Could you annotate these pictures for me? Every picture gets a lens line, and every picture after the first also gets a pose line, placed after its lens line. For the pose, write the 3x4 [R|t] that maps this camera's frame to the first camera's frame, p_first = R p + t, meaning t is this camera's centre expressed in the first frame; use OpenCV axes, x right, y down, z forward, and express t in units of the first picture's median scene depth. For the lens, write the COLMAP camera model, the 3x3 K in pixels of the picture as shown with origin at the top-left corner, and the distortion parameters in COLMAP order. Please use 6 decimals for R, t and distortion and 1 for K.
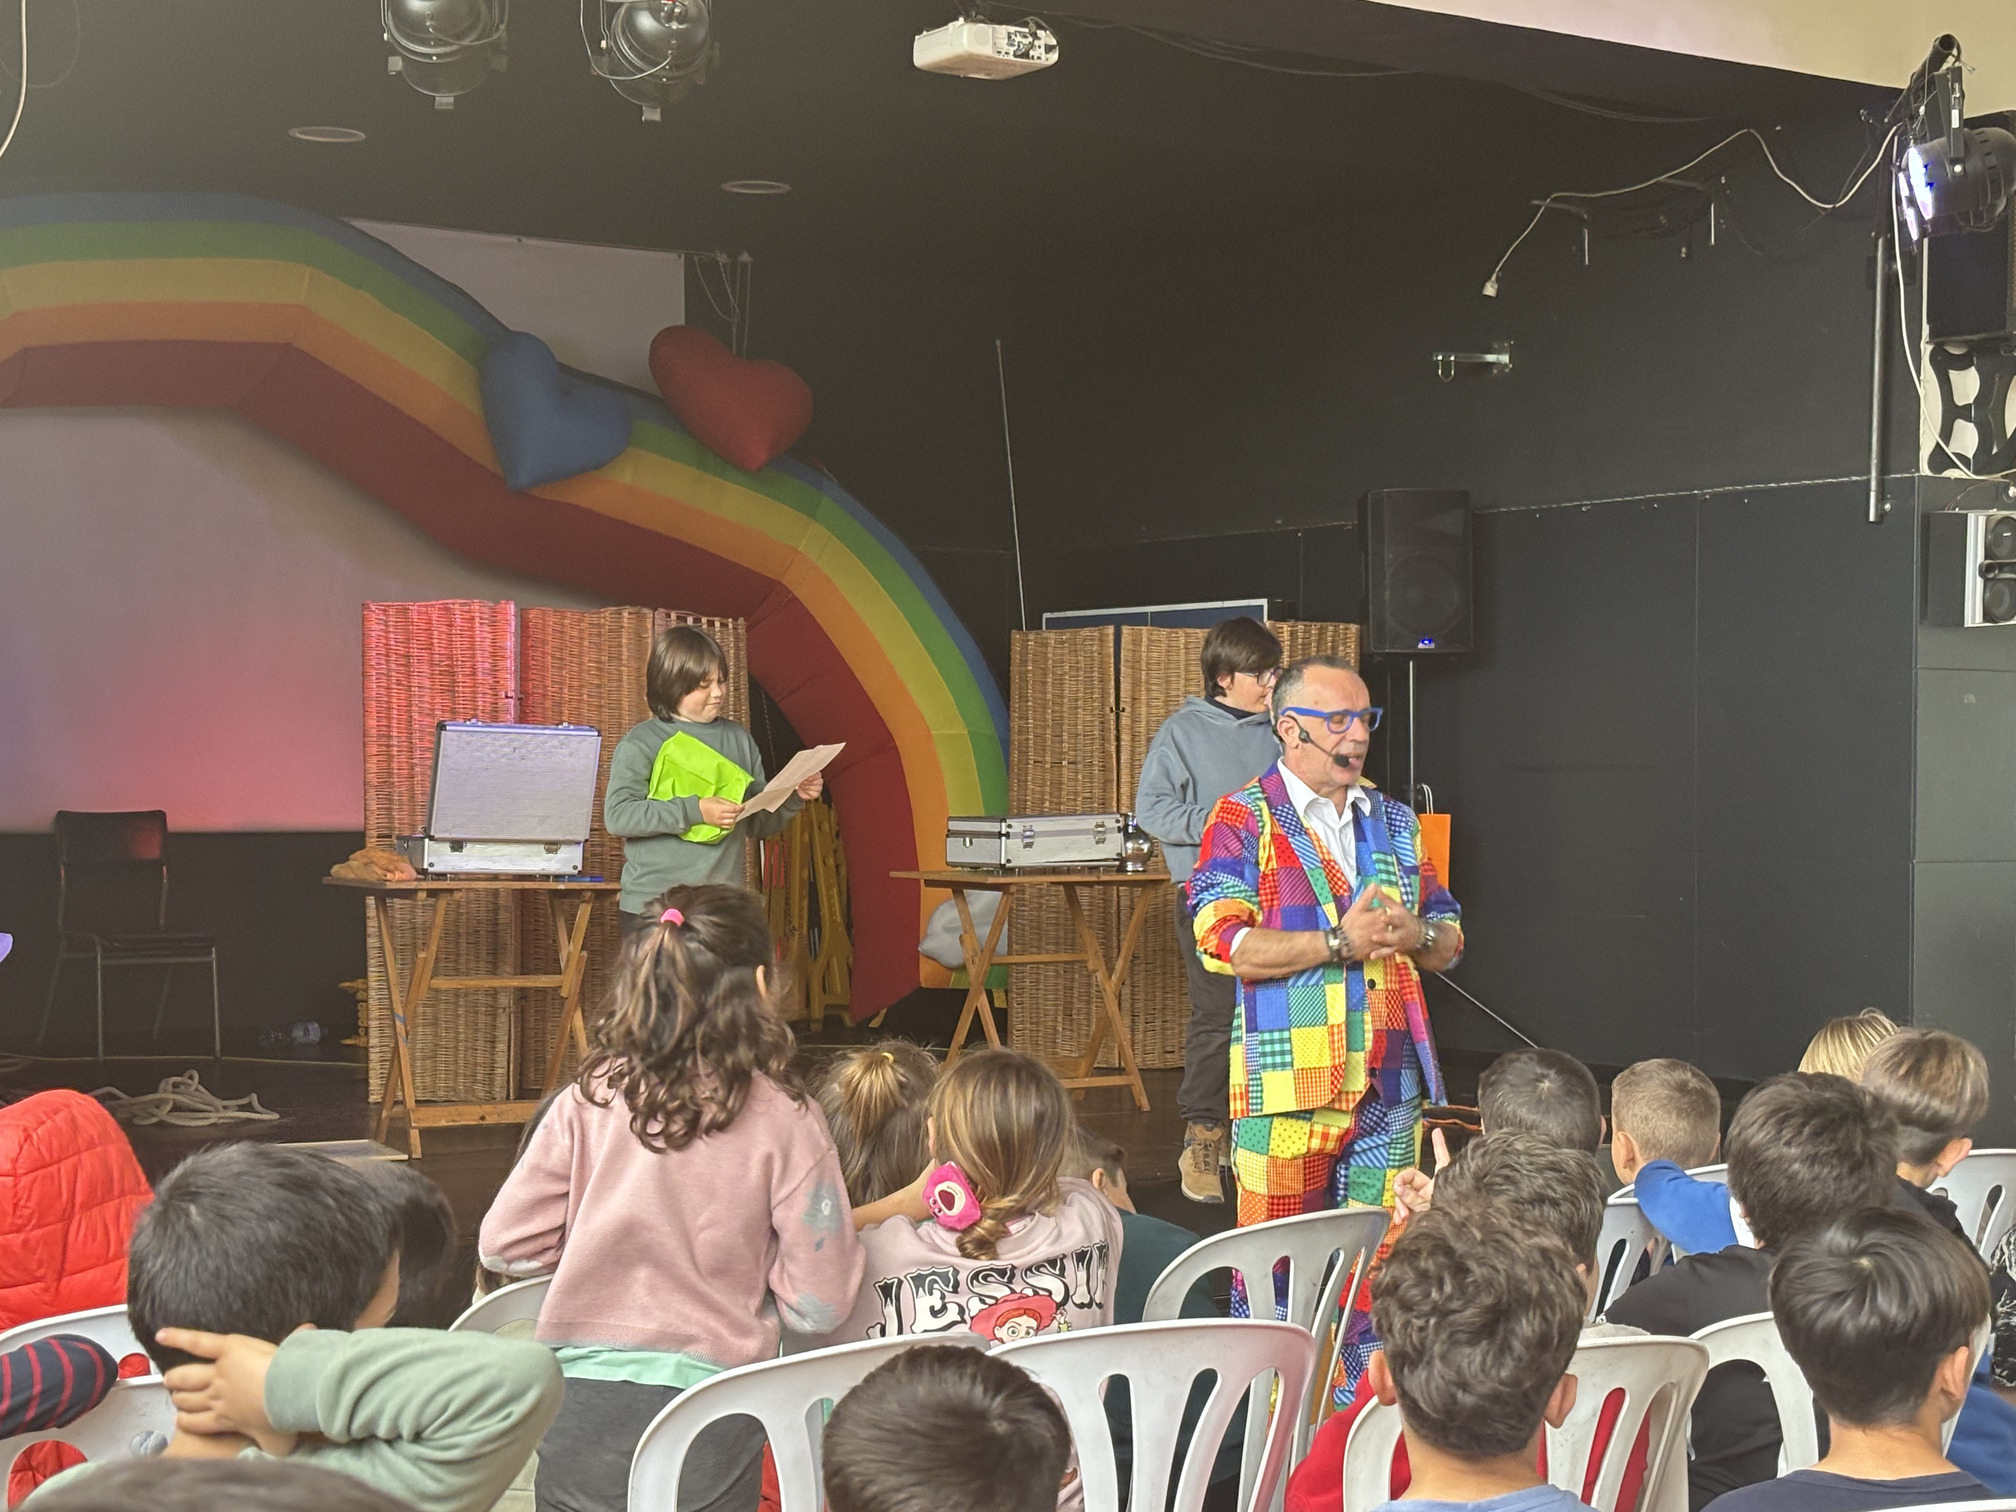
lens RADIAL K [[3259.2, 0, 994.2], [0, 3259.2, 772.8], [0, 0, 1]] dist [0.123905, 0.000000]
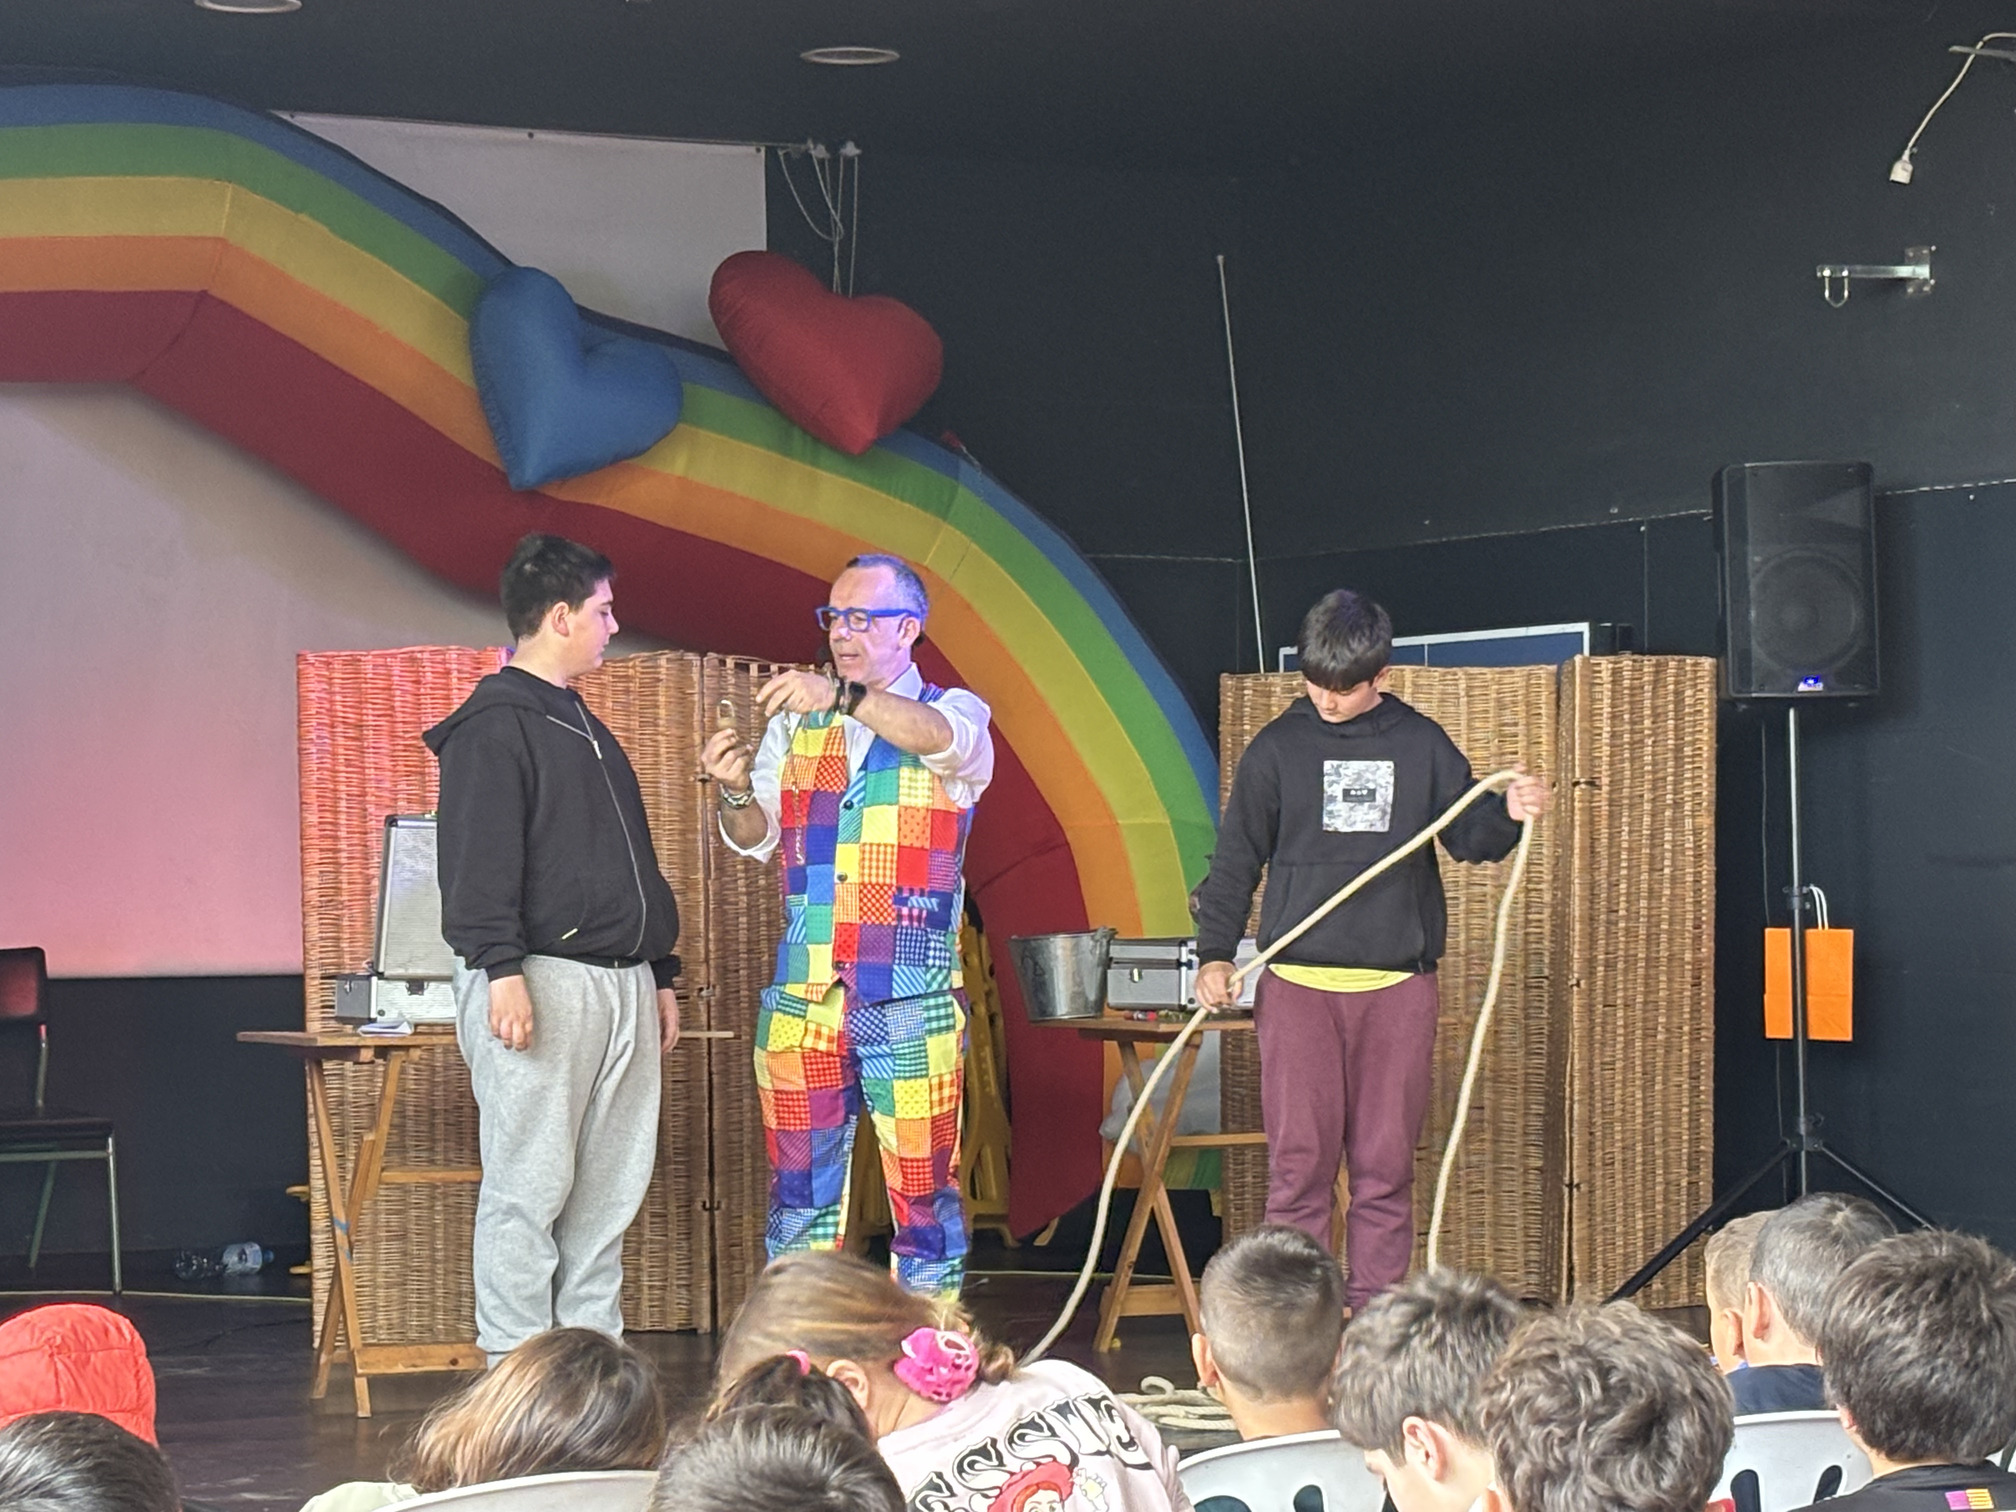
lens RADIAL K [[5060.9, 0, 948.1], [0, 5060.9, 779.2], [0, 0, 1]] dist [0.150298, 0.000000]
pose [[0.996285, -0.015087, -0.084780, 0.040599], [0.013208, 0.999655, -0.022691, 0.002856], [0.085093, 0.021487, 0.996141, -0.092041]]
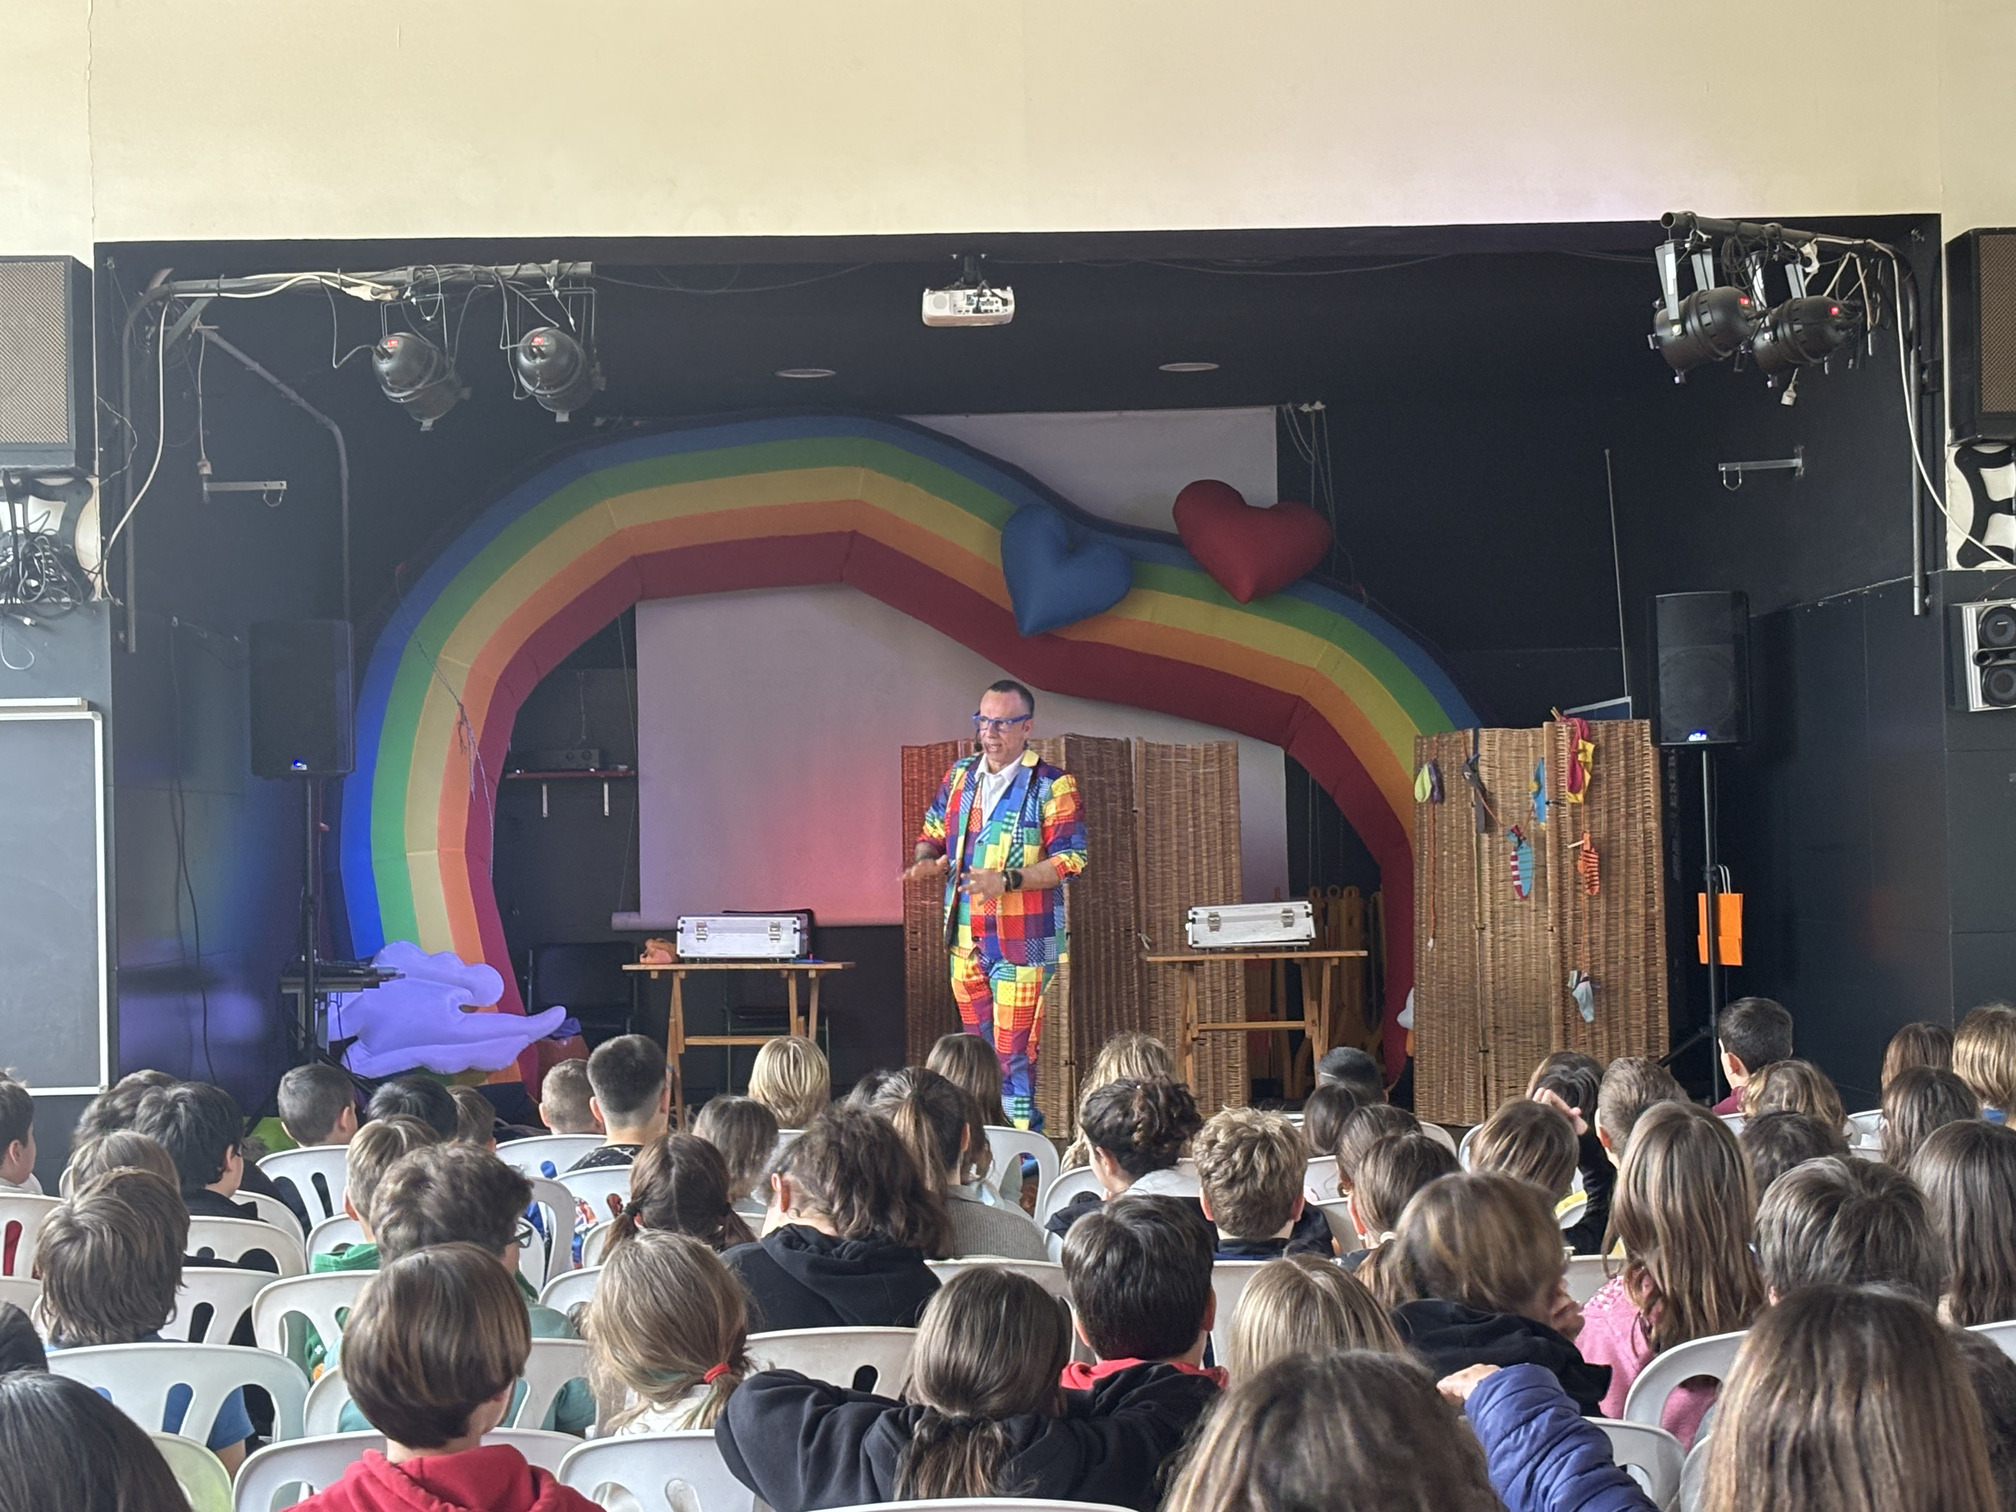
lens RADIAL K [[3671.8, 0, 993.6], [0, 3671.8, 768.8], [0, 0, 1]] dist [0.227418, 0.000000]
pose [[0.855579, -0.036964, -0.516350, 0.561236], [0.026300, 0.999263, -0.027955, -0.000666], [0.517003, 0.010338, 0.855921, -0.166737]]
